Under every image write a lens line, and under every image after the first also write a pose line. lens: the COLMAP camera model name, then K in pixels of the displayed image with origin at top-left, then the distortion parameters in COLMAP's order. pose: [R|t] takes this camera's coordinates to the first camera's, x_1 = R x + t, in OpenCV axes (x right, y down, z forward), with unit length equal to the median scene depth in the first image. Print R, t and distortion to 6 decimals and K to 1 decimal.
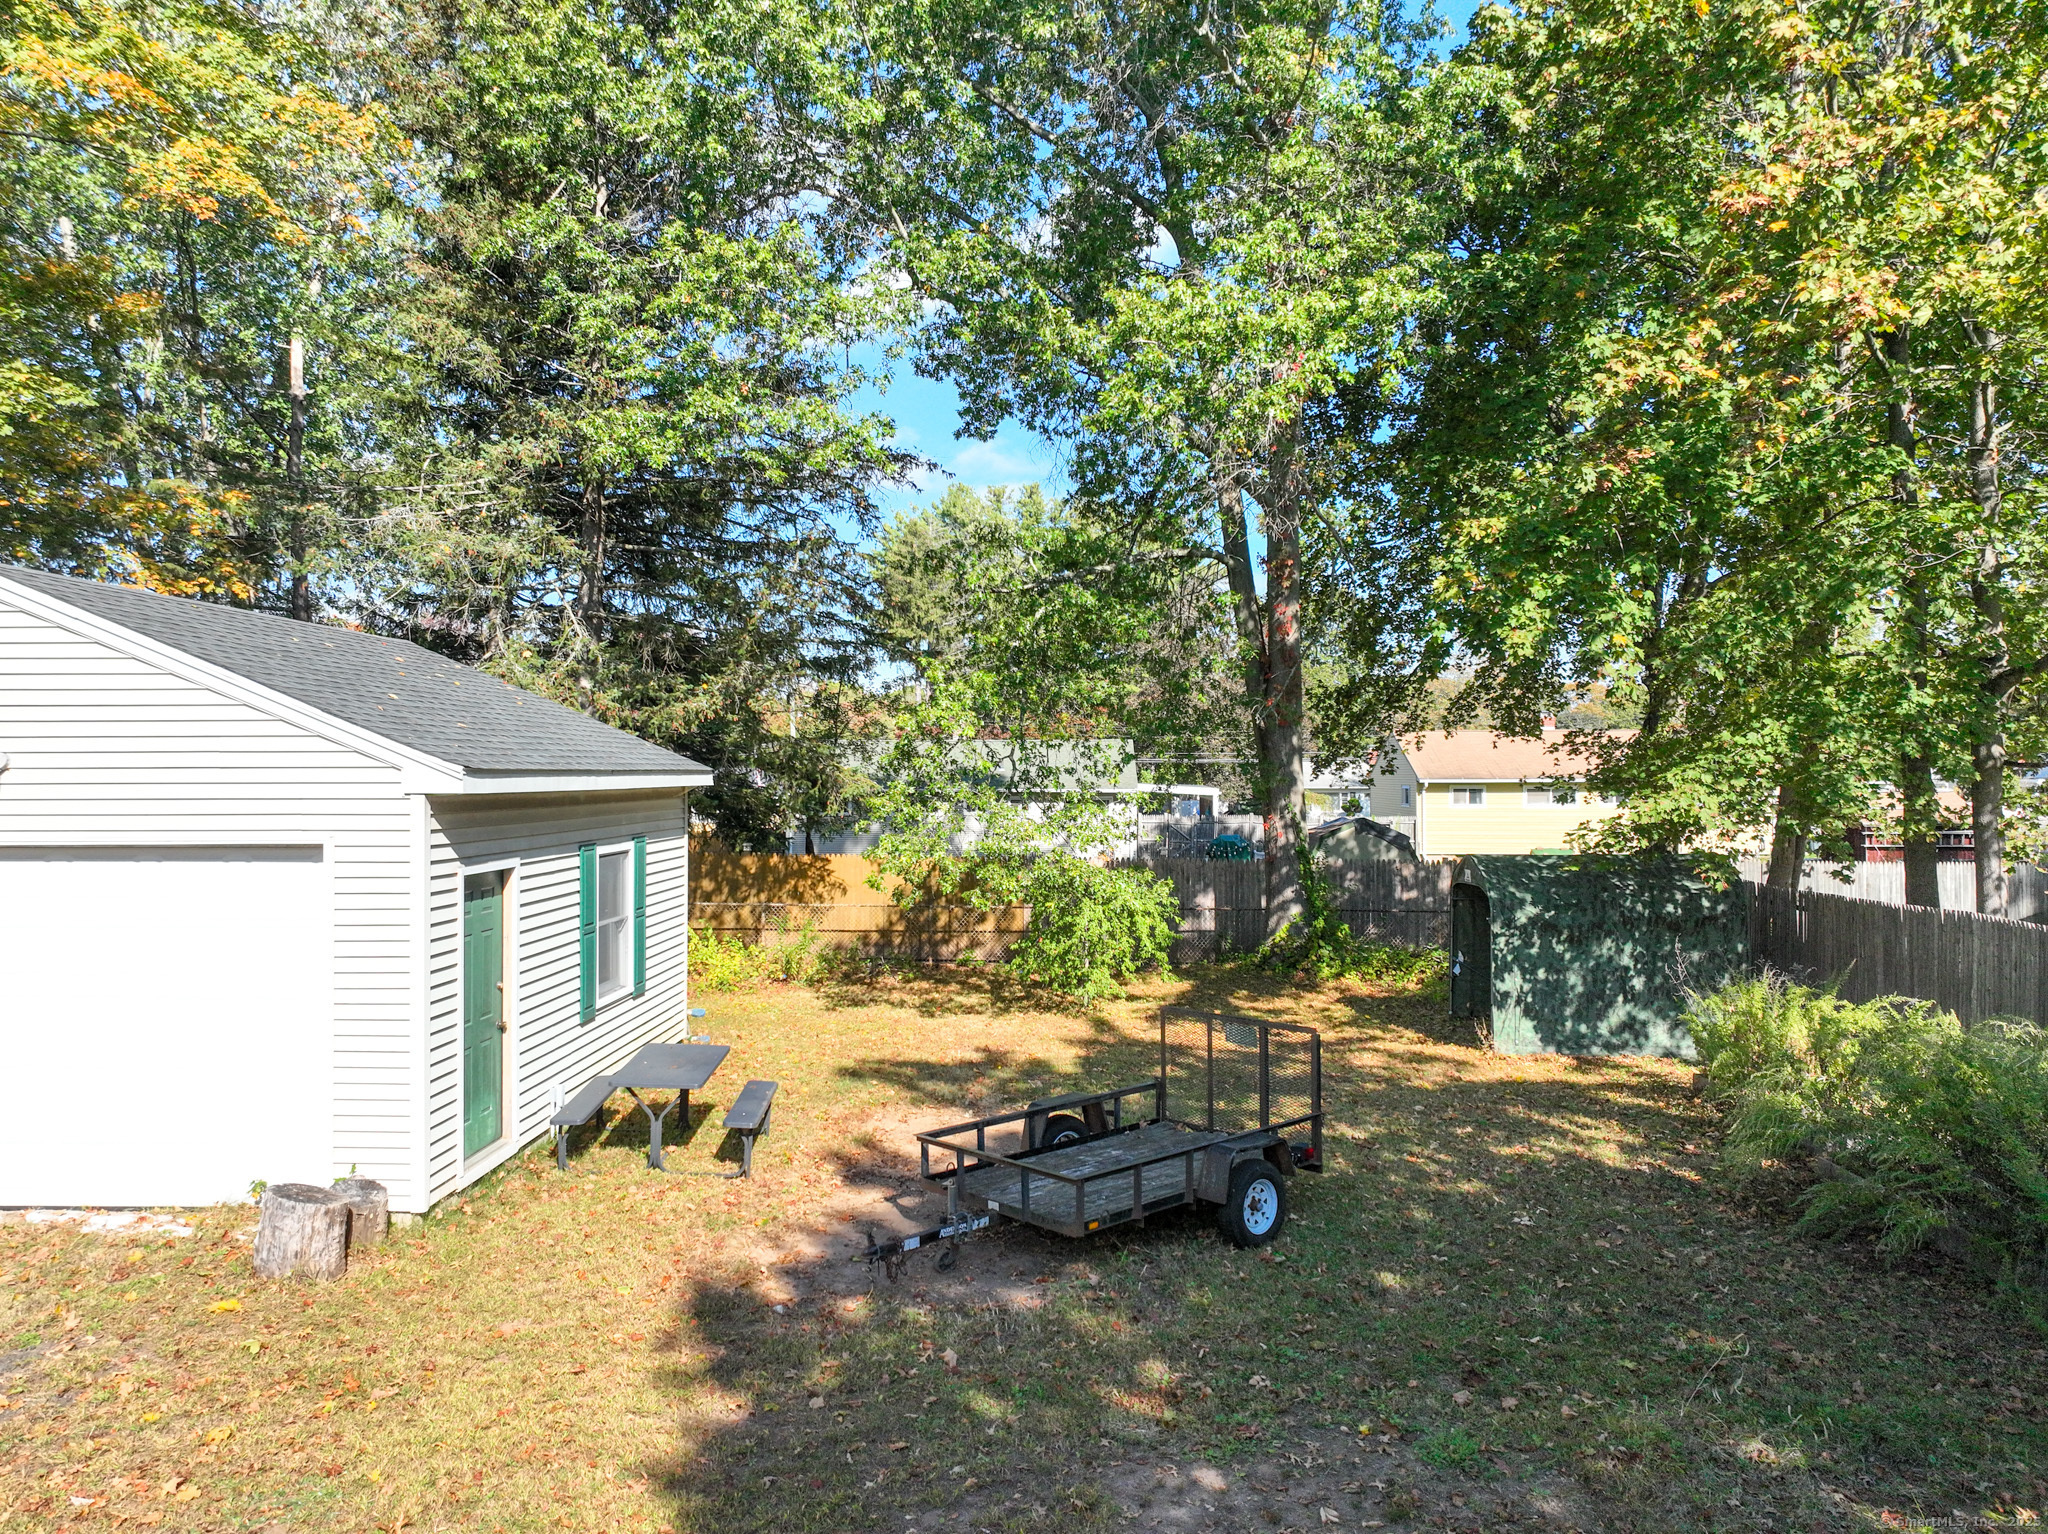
lens RADIAL K [[1444.2, 0, 1034.1], [0, 1444.2, 772.4], [0, 0, 1]] dist [-0.005312, 0.034319]
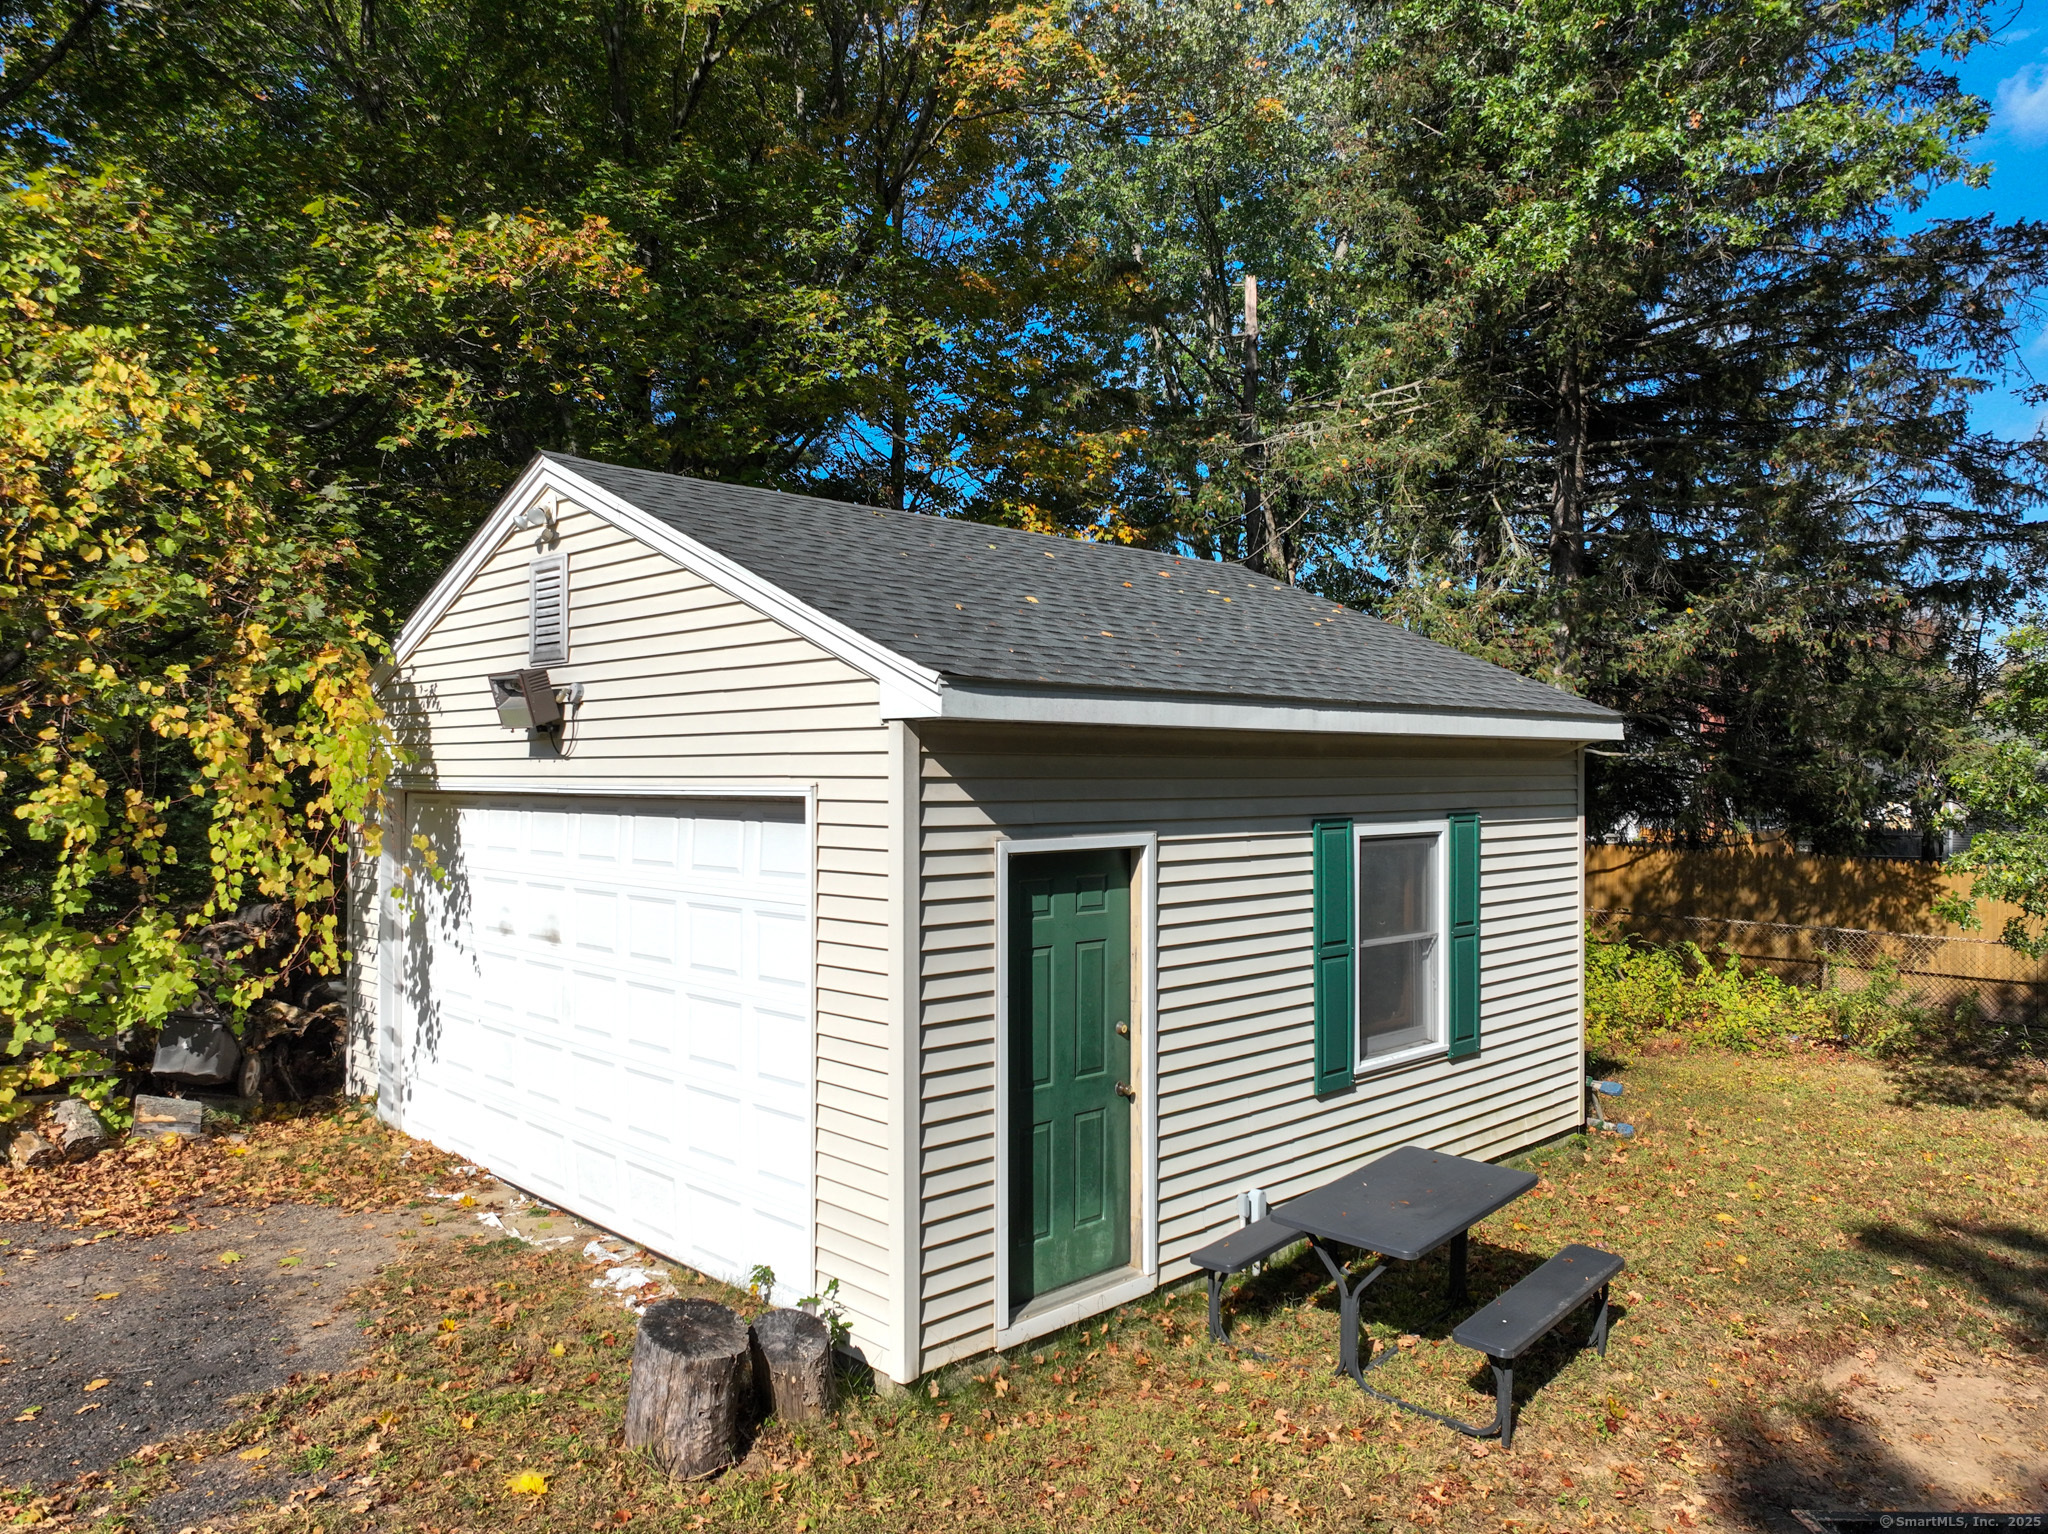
lens RADIAL K [[1444.2, 0, 1034.1], [0, 1444.2, 772.4], [0, 0, 1]] dist [-0.005312, 0.034319]
pose [[0.722647, 0.001293, -0.691217, 0.040910], [-0.000313, 0.999999, 0.001543, 0.028402], [0.691218, -0.000899, 0.722646, 0.447553]]
